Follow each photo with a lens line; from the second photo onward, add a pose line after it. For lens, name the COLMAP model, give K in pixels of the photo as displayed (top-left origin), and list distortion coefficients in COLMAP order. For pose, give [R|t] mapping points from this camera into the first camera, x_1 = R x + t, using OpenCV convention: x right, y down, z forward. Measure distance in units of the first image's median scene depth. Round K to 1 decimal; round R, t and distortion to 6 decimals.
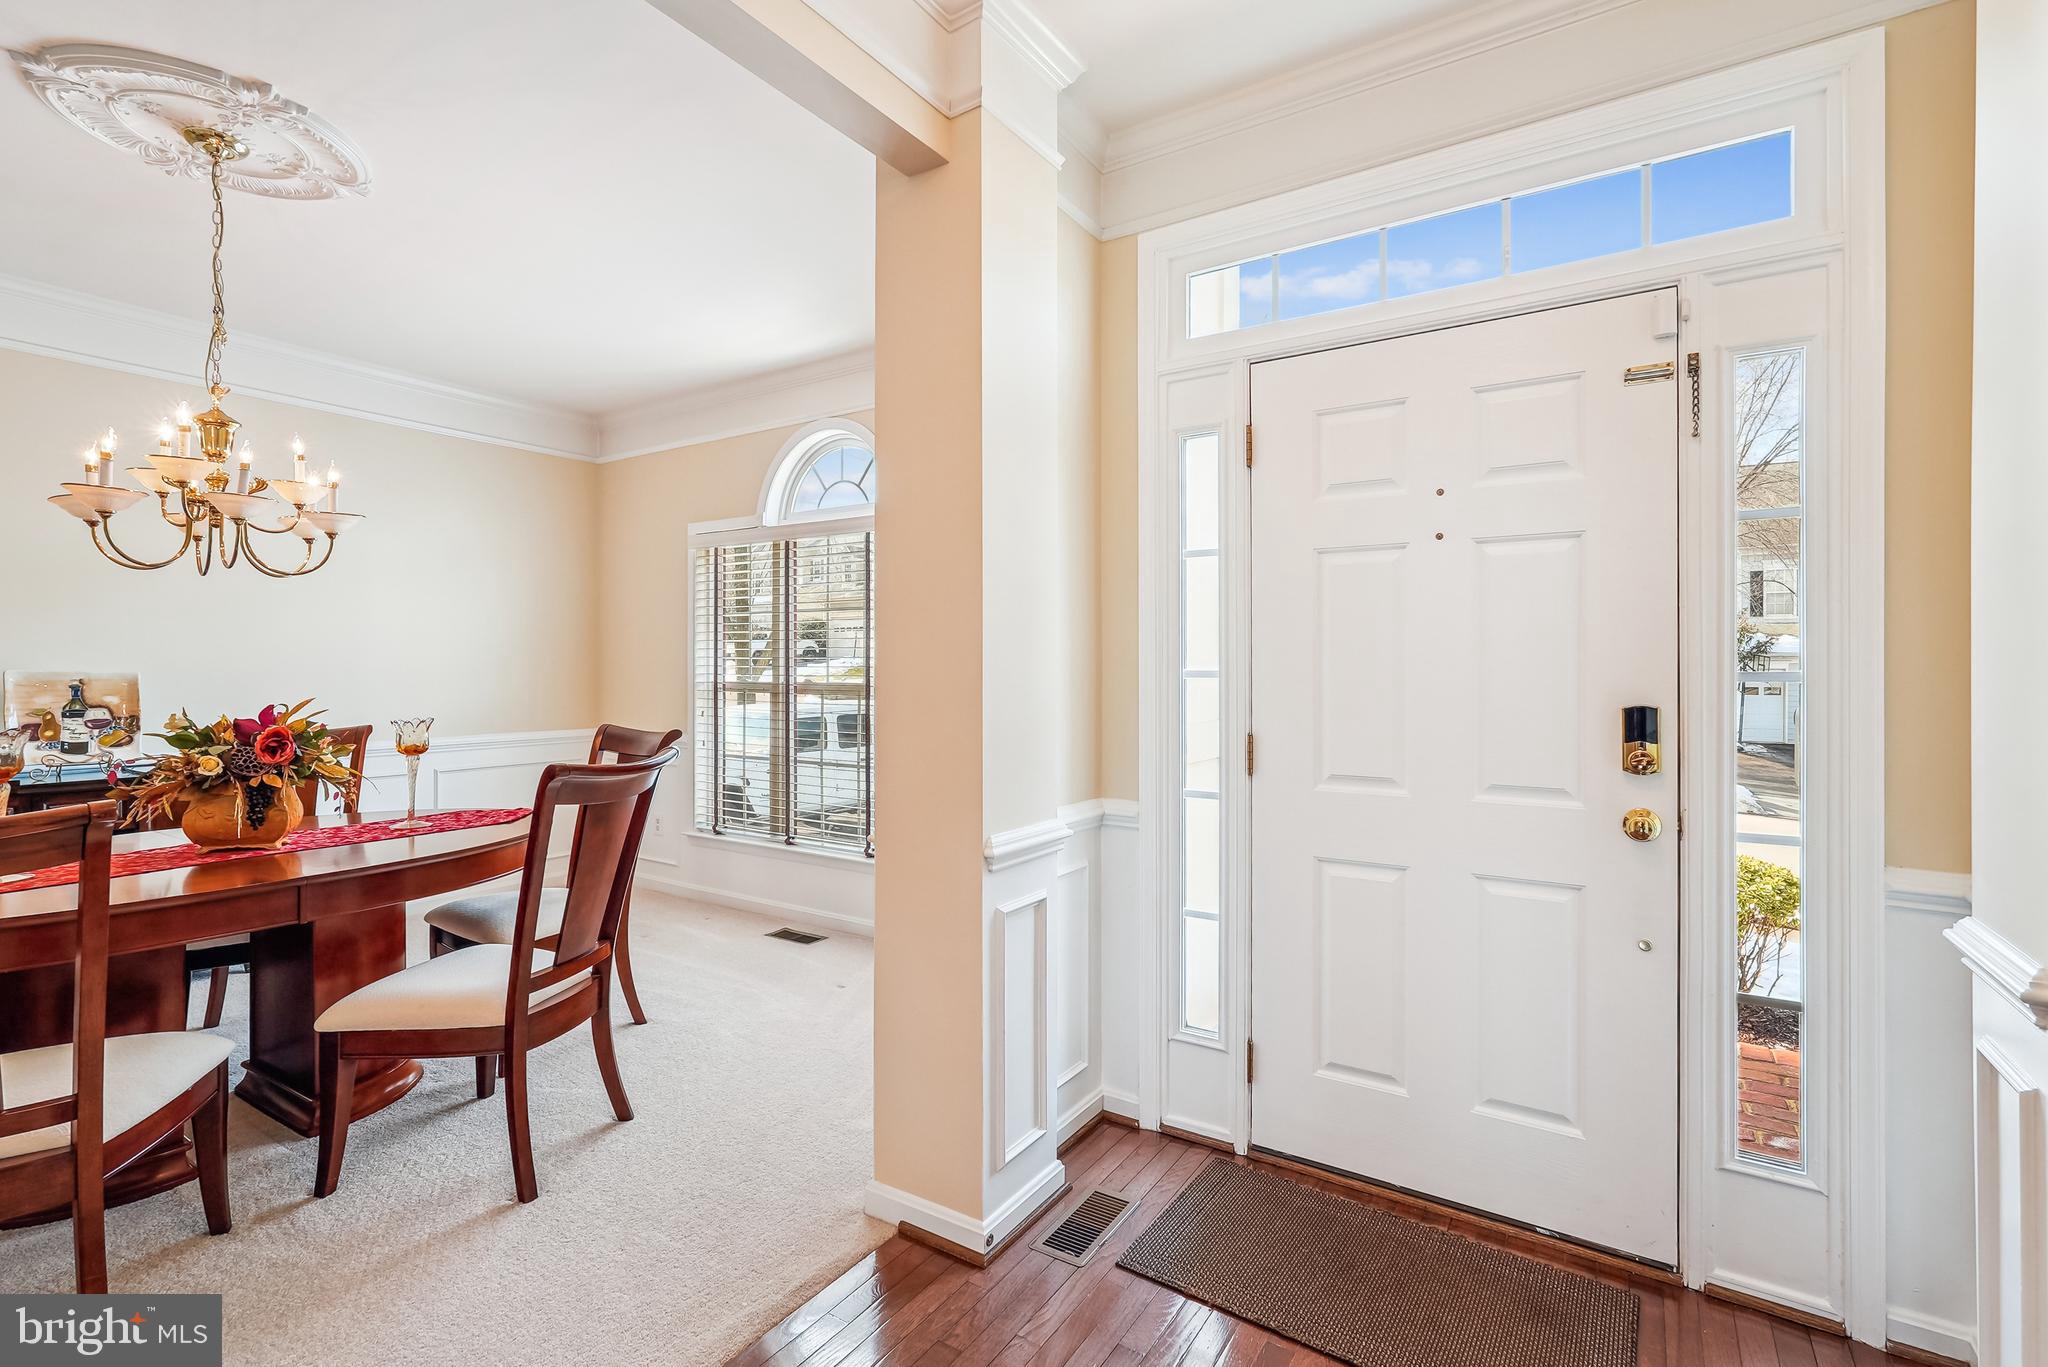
lens RADIAL K [[912.0, 0, 1023.8], [0, 912.0, 671.2], [0, 0, 1]] dist [-0.002337, 0.000205]
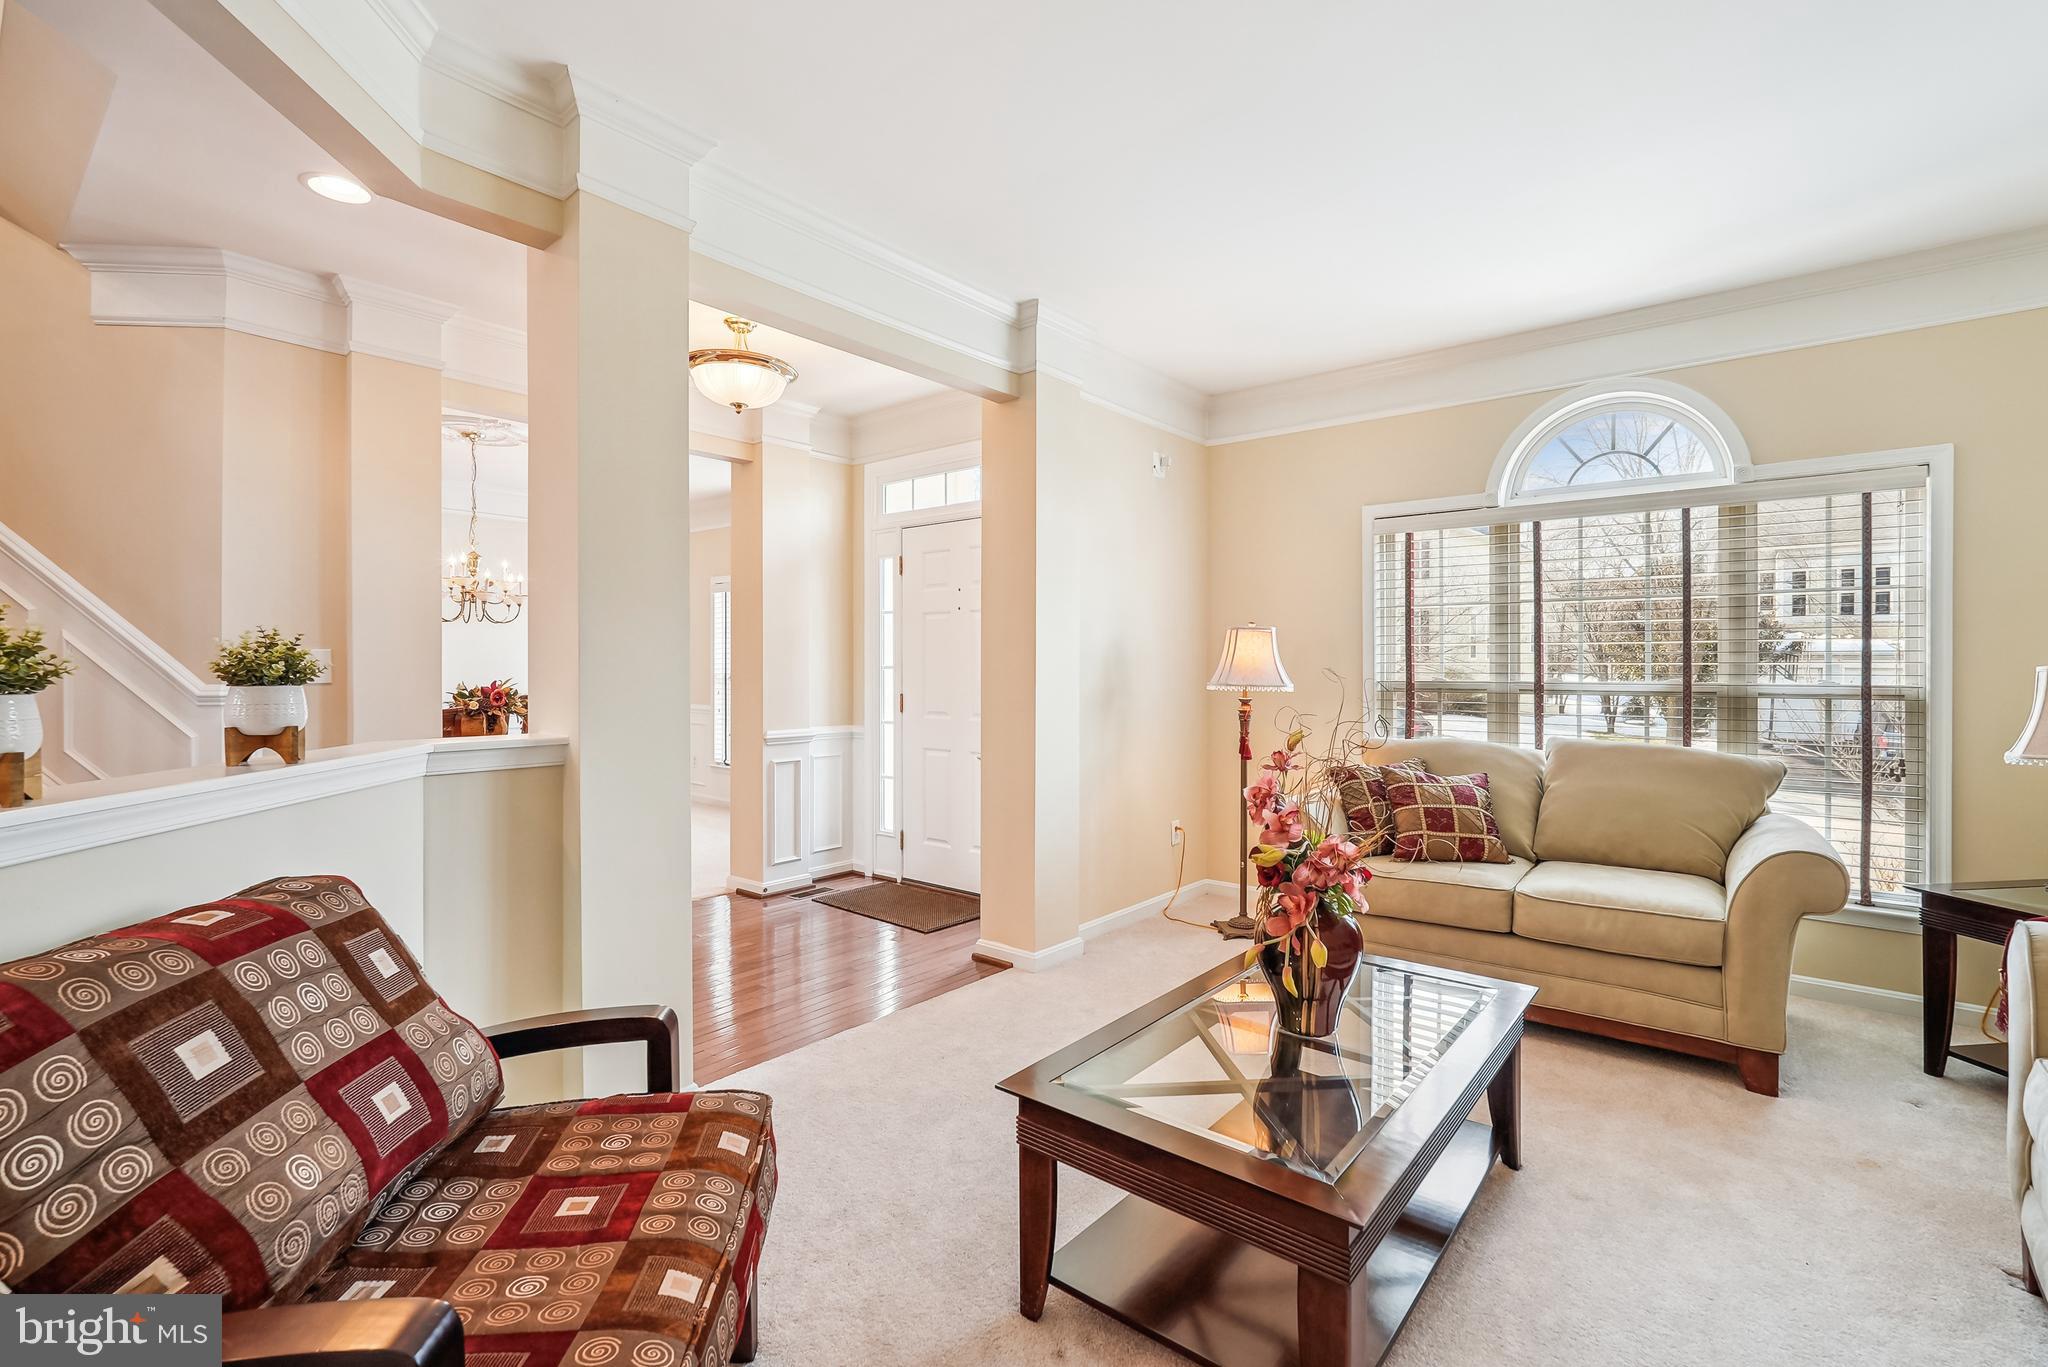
lens RADIAL K [[912.0, 0, 1030.8], [0, 912.0, 669.2], [0, 0, 1]] dist [-0.002337, 0.000205]
pose [[0.993311, -0.000026, -0.115467, 0.789873], [-0.000231, 0.999998, -0.002211, 0.012741], [0.115467, 0.002223, 0.993309, -1.142495]]
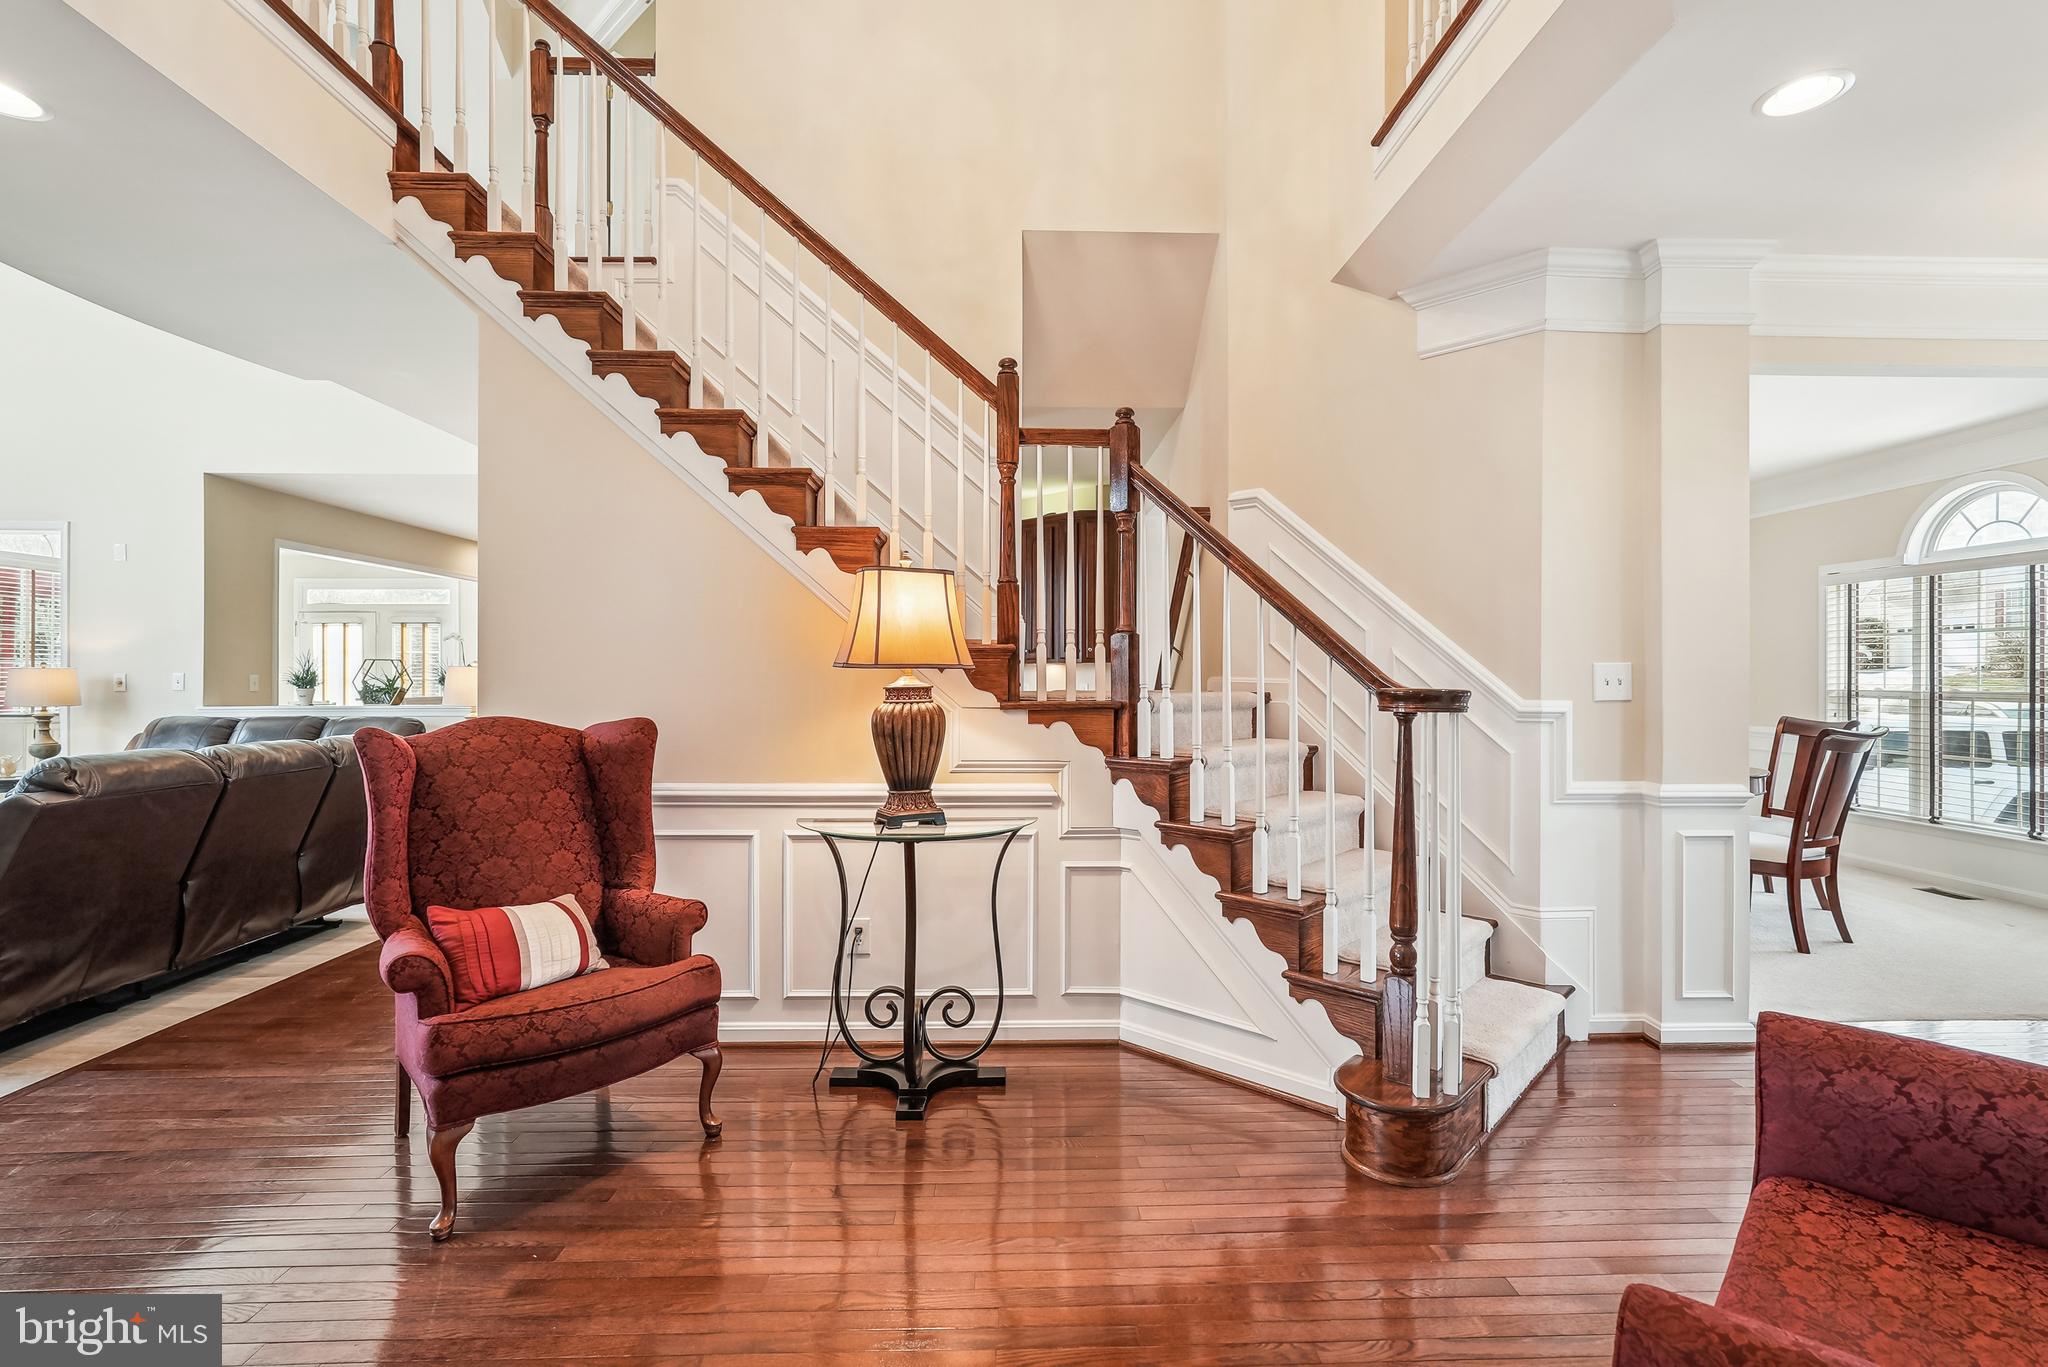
lens RADIAL K [[912.0, 0, 1018.2], [0, 912.0, 683.2], [0, 0, 1]] dist [-0.002337, 0.000205]
pose [[0.573624, 0.006357, -0.819094, 0.070923], [-0.005518, 0.999977, 0.003897, 0.006047], [0.819100, 0.002284, 0.573646, -1.309596]]
